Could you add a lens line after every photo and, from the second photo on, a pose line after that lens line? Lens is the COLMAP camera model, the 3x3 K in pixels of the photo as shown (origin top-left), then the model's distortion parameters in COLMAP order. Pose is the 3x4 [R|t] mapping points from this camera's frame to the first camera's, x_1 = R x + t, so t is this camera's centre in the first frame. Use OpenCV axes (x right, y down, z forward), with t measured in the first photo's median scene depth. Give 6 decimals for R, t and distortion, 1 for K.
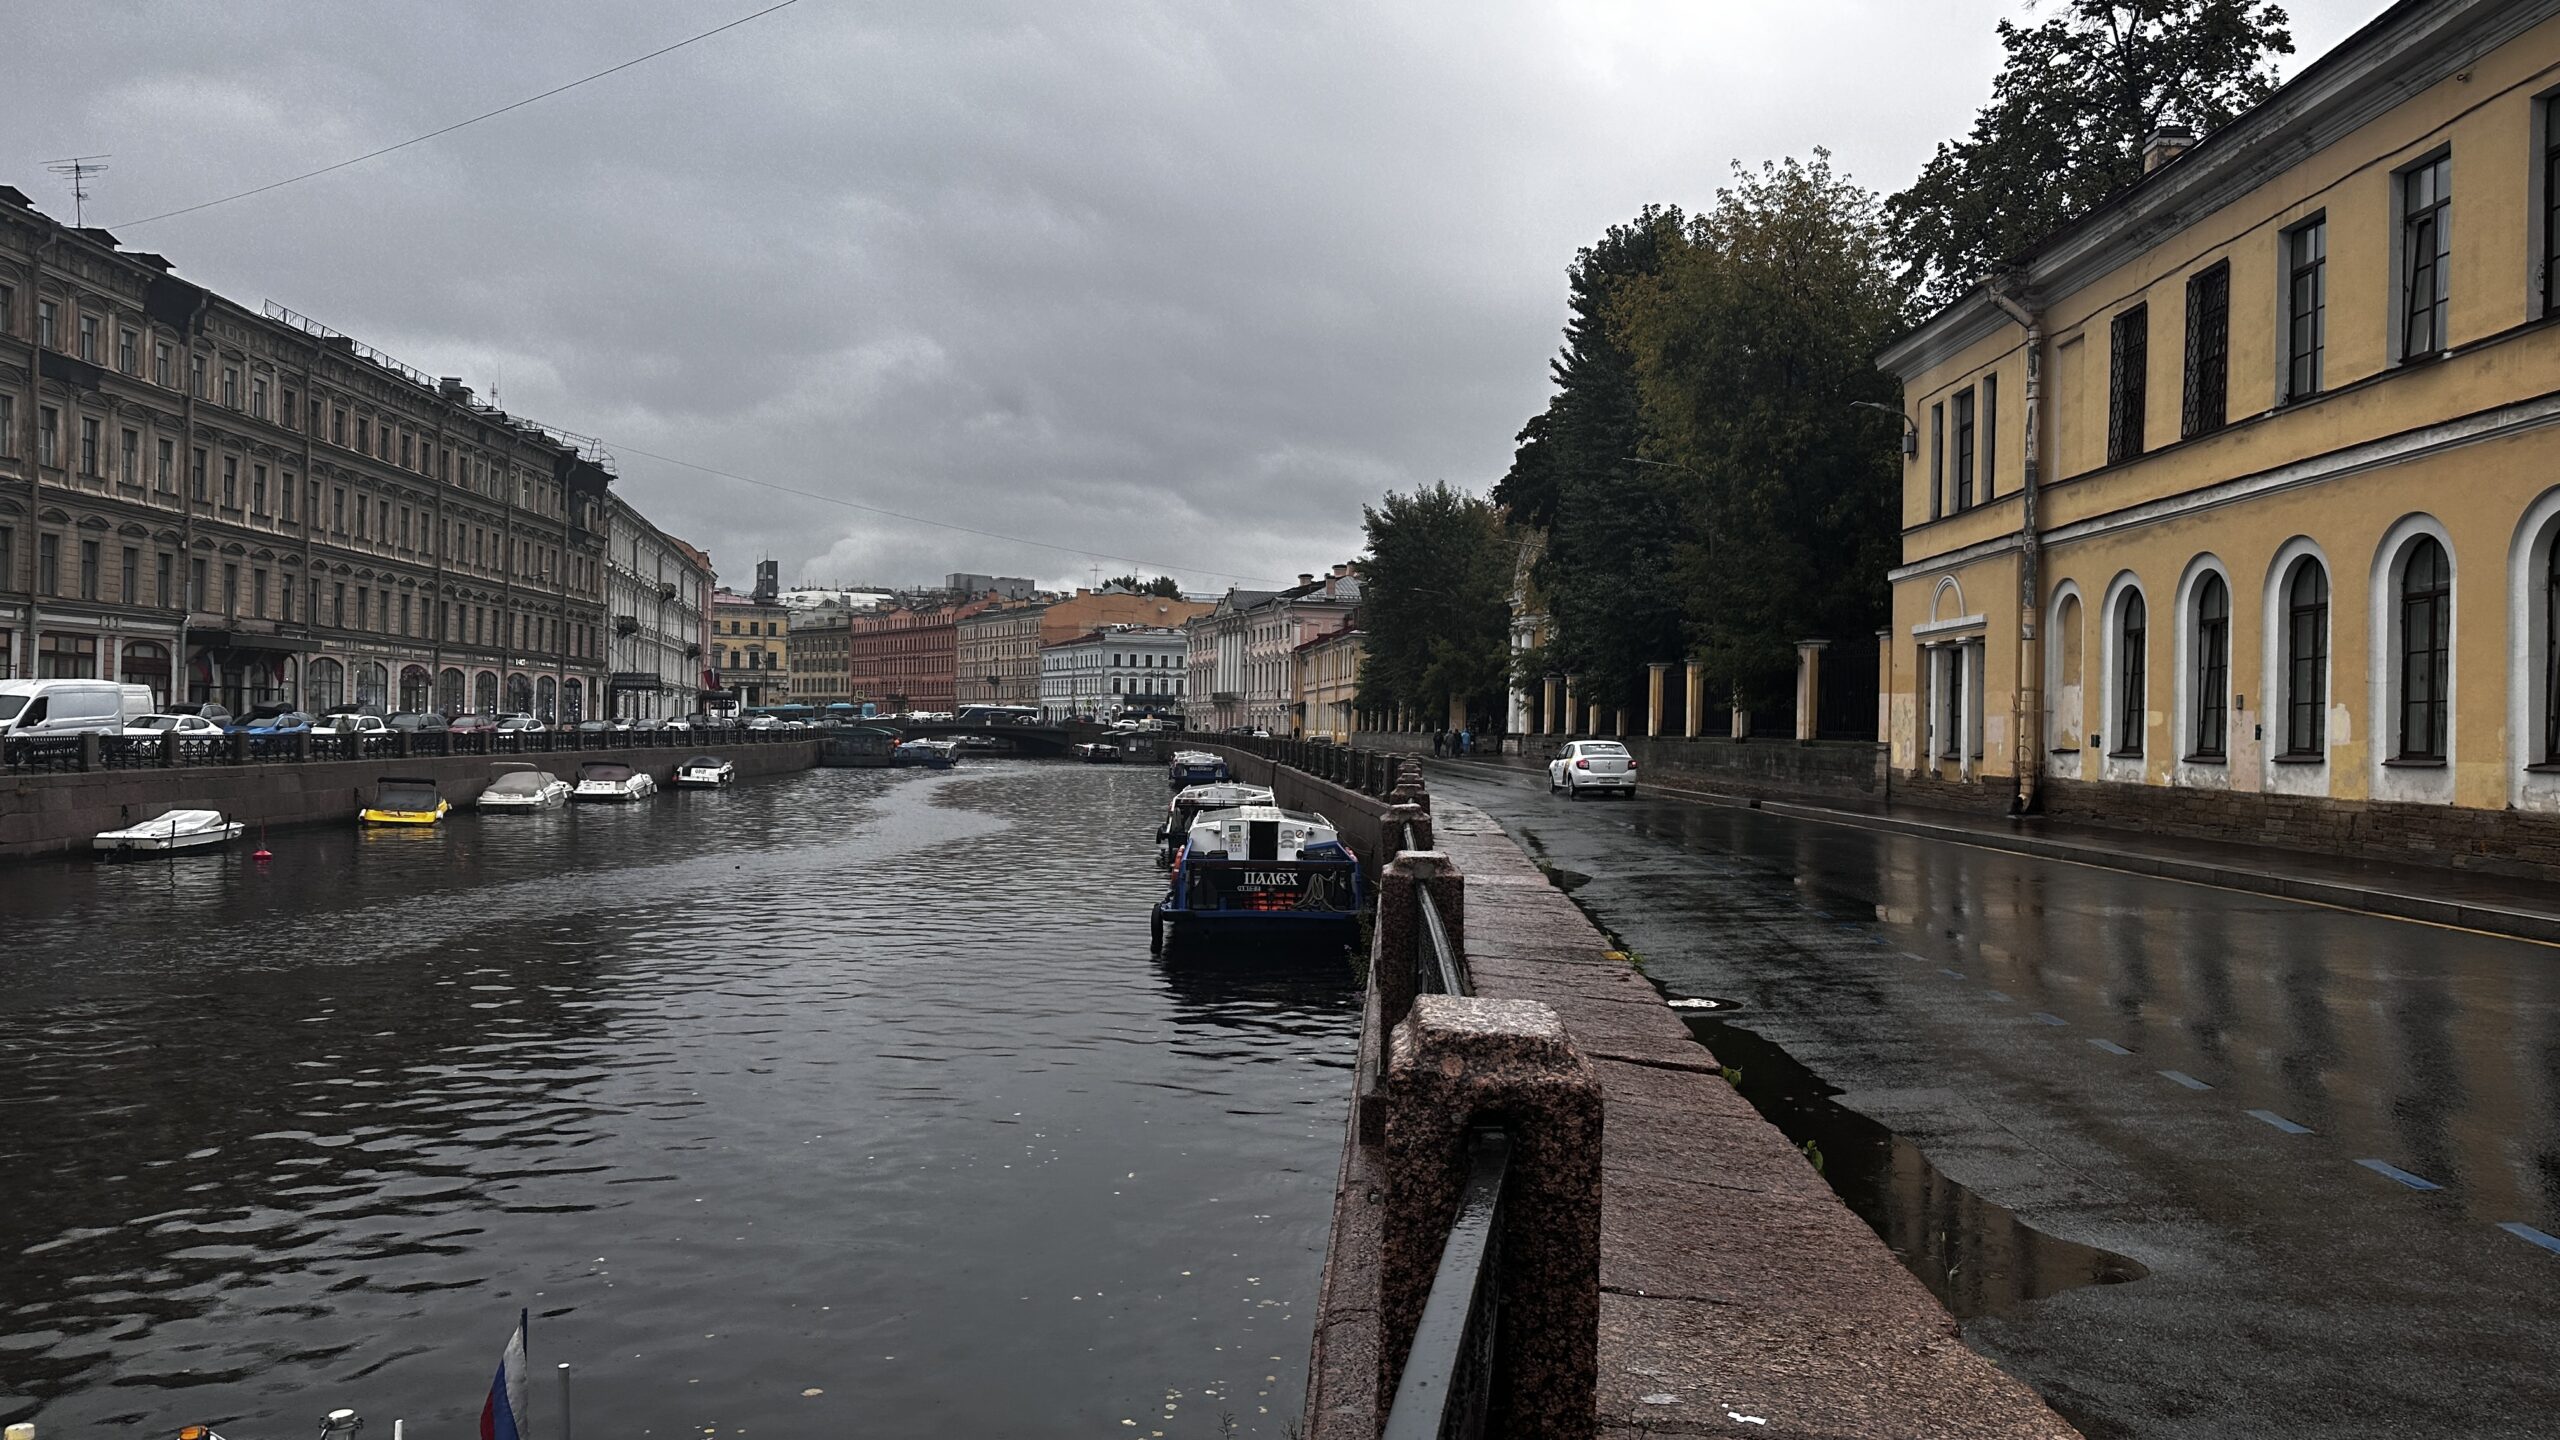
lens RADIAL K [[1787.7, 0, 1281.5], [0, 1787.7, 713.1], [0, 0, 1]] dist [0.148712, -0.269219]
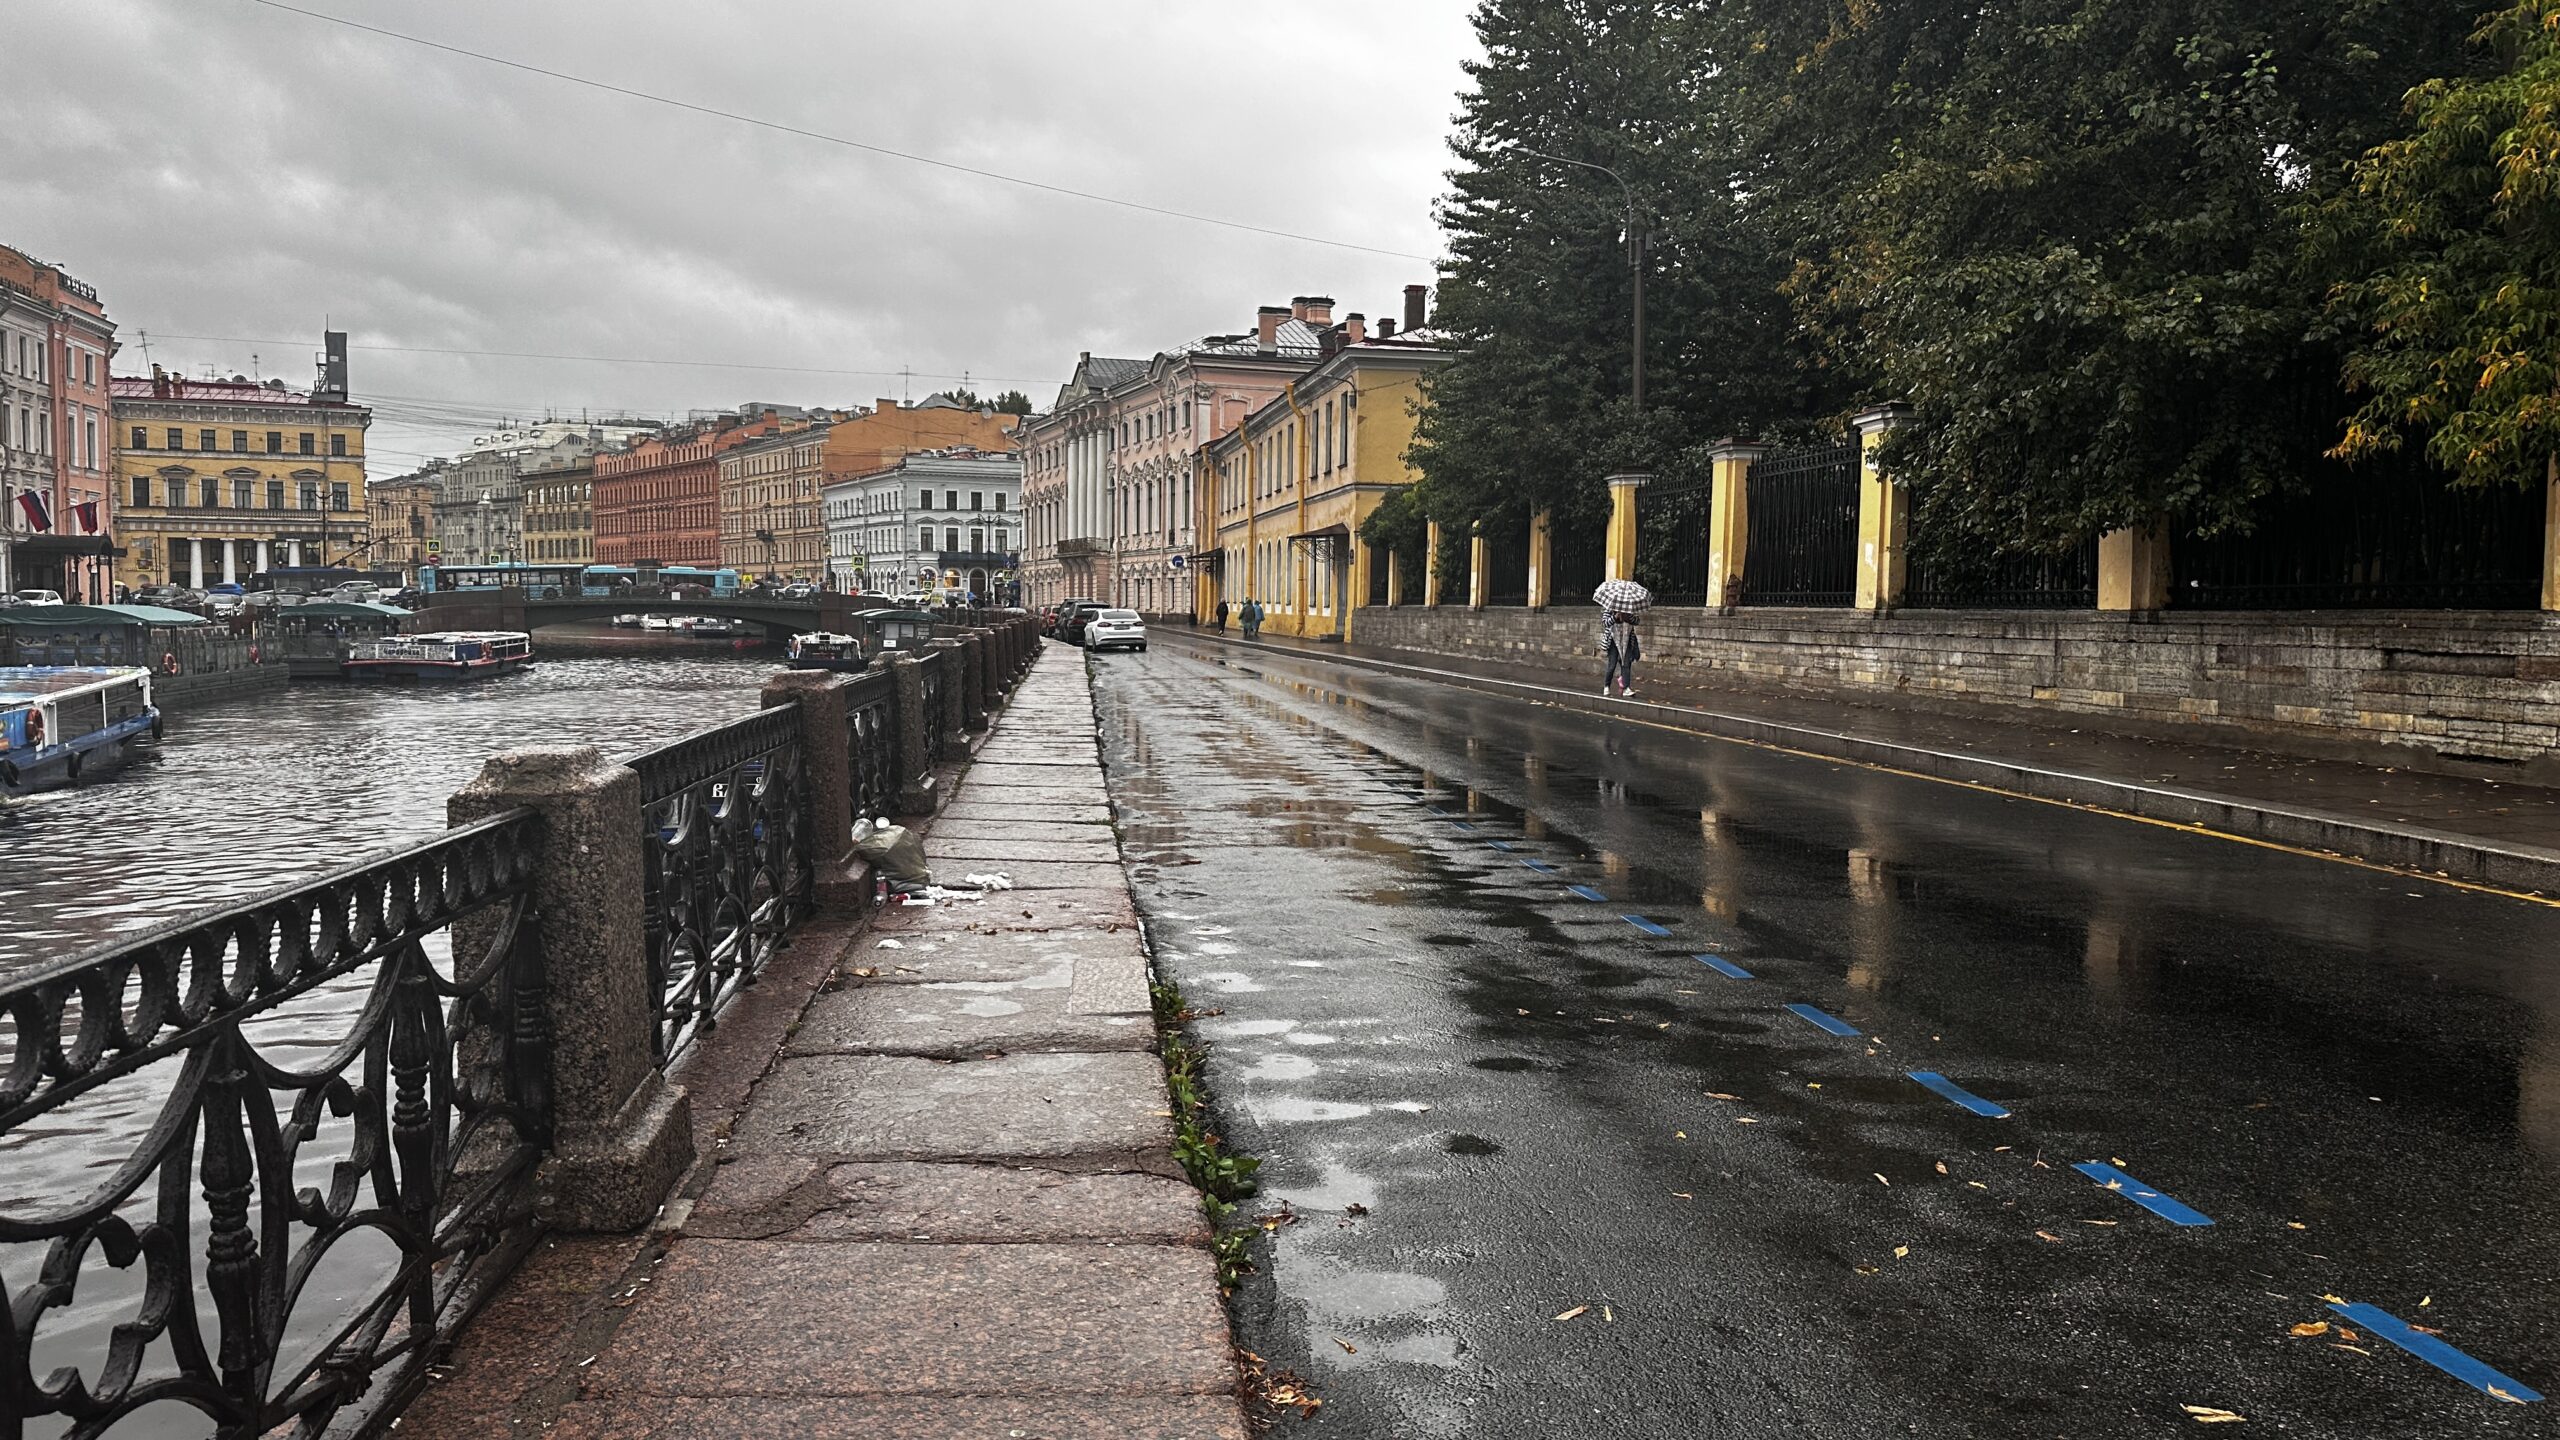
lens RADIAL K [[1798.3, 0, 1280.0], [0, 1798.3, 720.0], [0, 0, 1]] dist [0.162637, -0.269245]
pose [[0.998533, -0.013953, 0.052311, 0.003440], [0.010065, 0.997217, 0.073865, 0.008295], [-0.053196, -0.073230, 0.995895, 0.855619]]
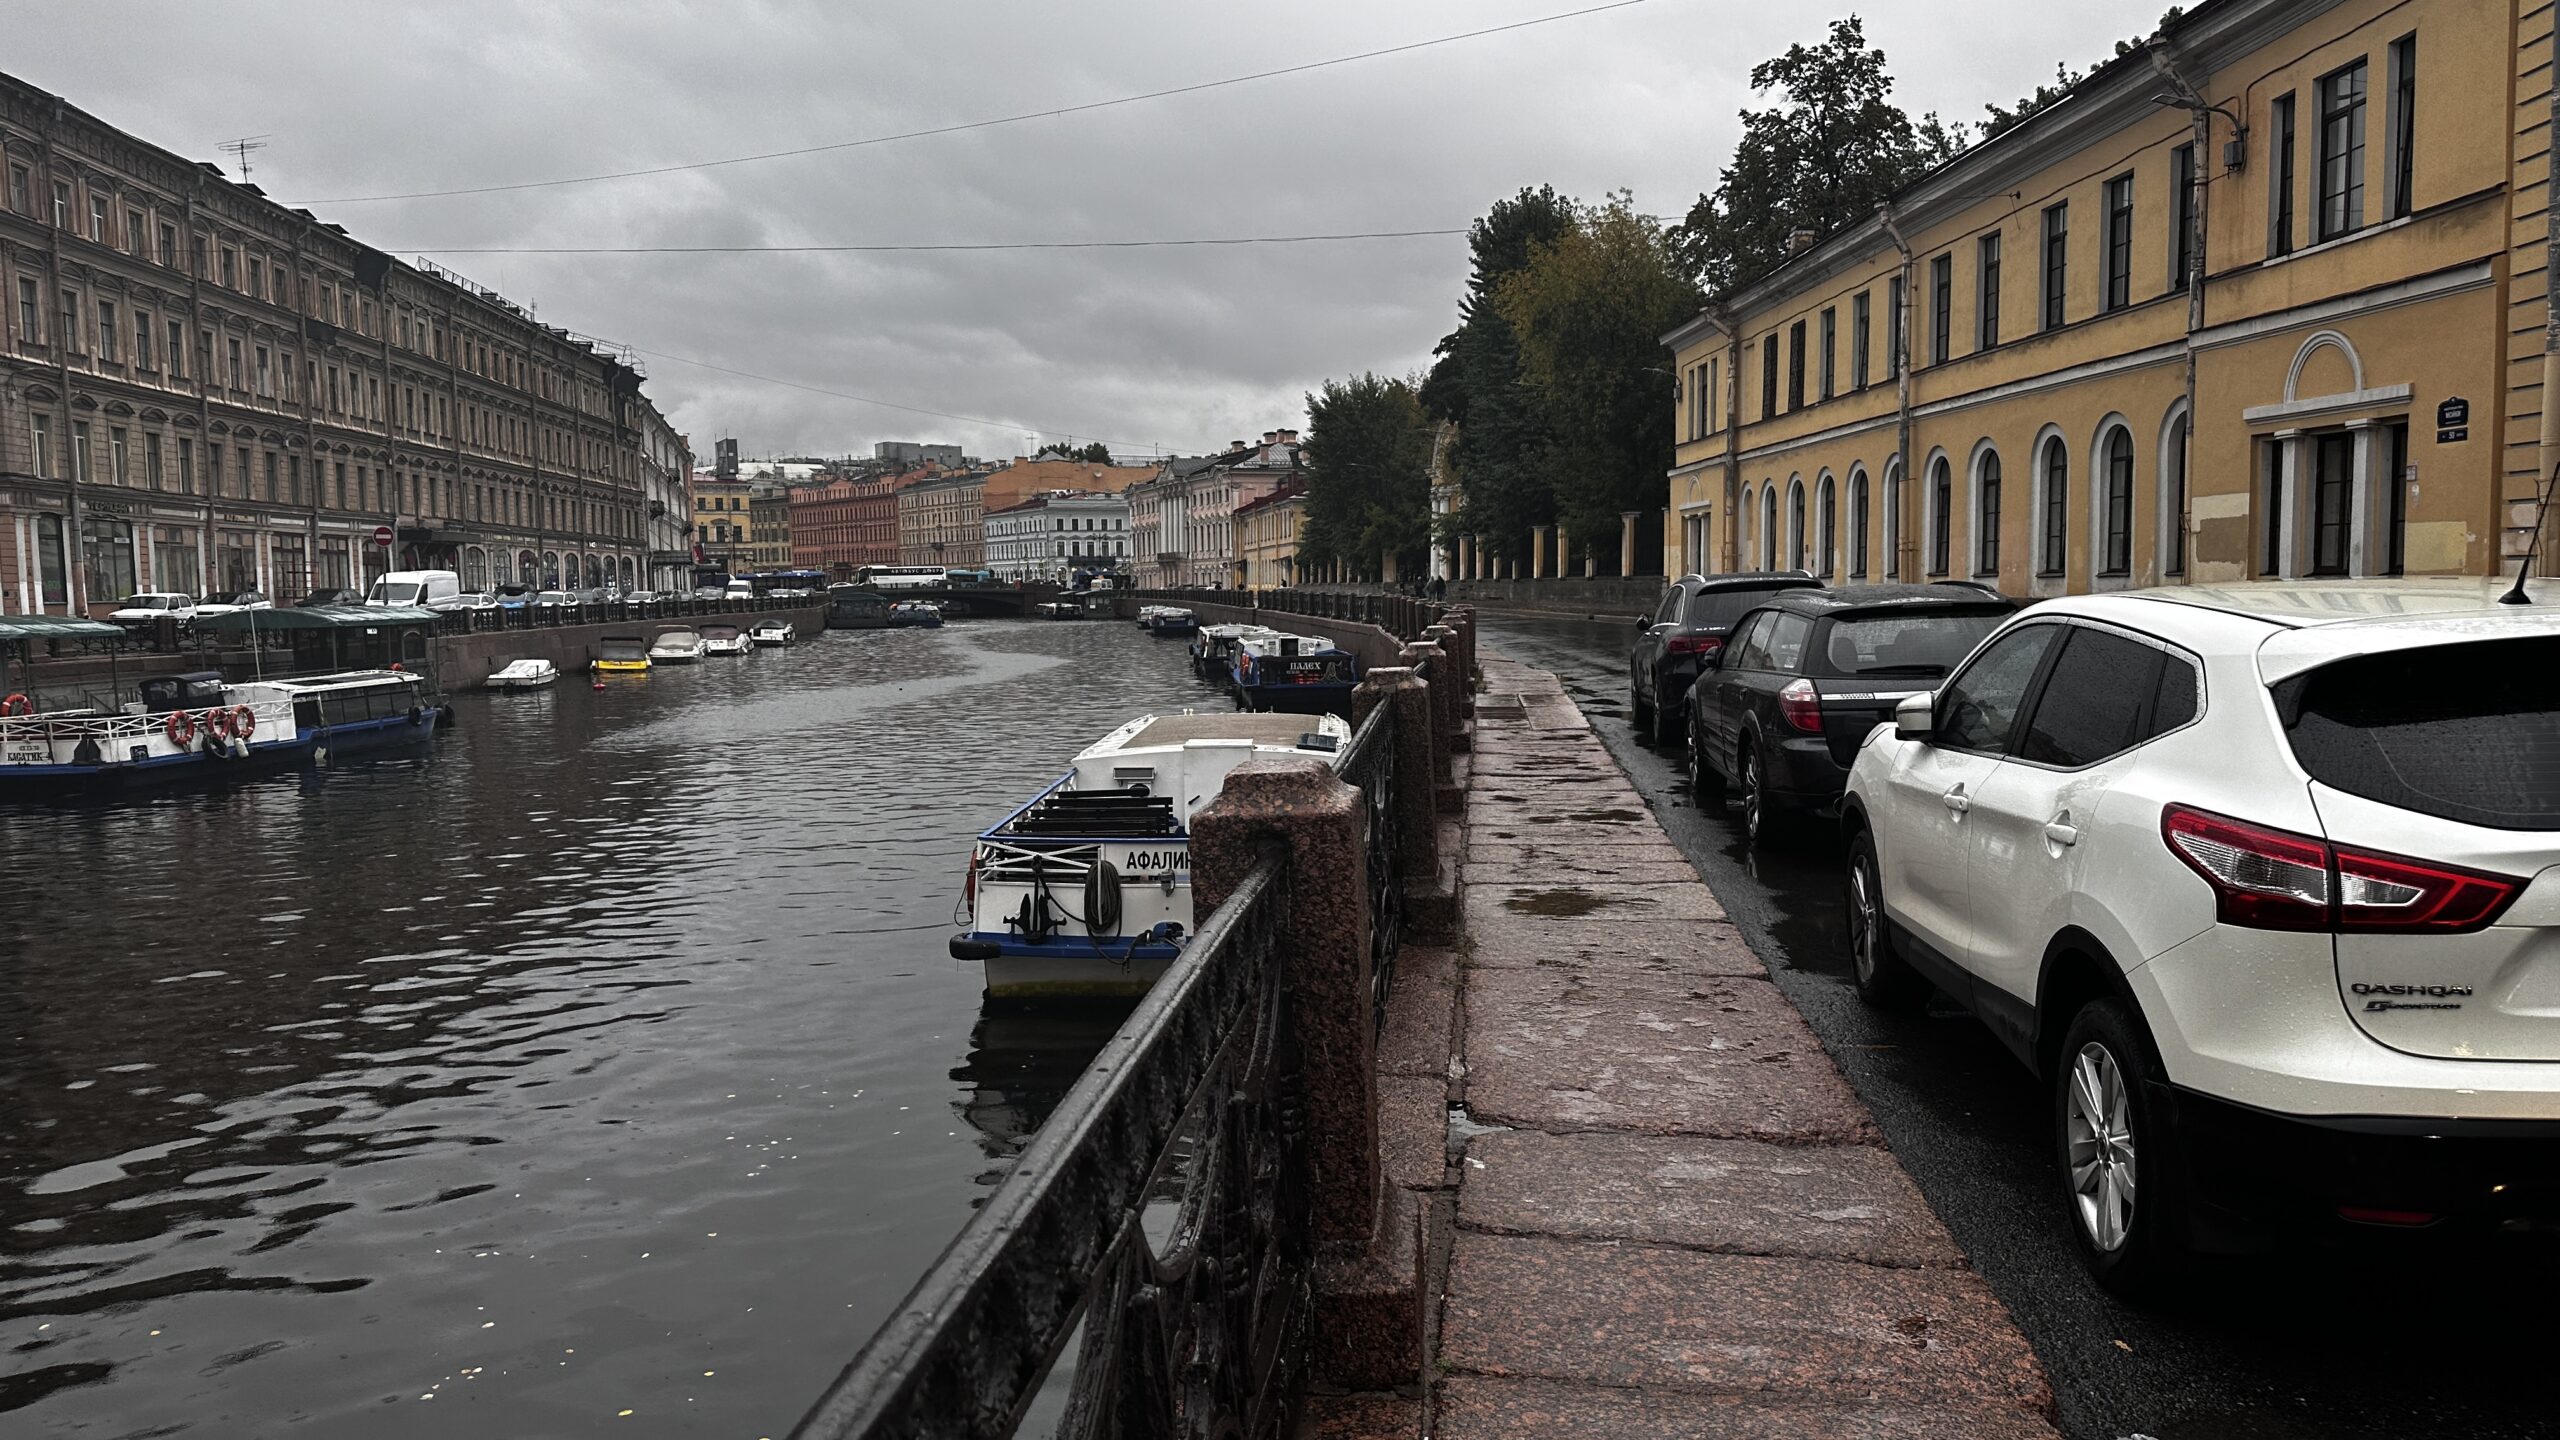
lens RADIAL K [[1798.3, 0, 1280.0], [0, 1798.3, 720.0], [0, 0, 1]] dist [0.162637, -0.269245]
pose [[0.998349, -0.035657, 0.045034, -0.035137], [0.031748, 0.995900, 0.084712, -0.001637], [-0.047870, -0.083142, 0.995387, -0.231627]]
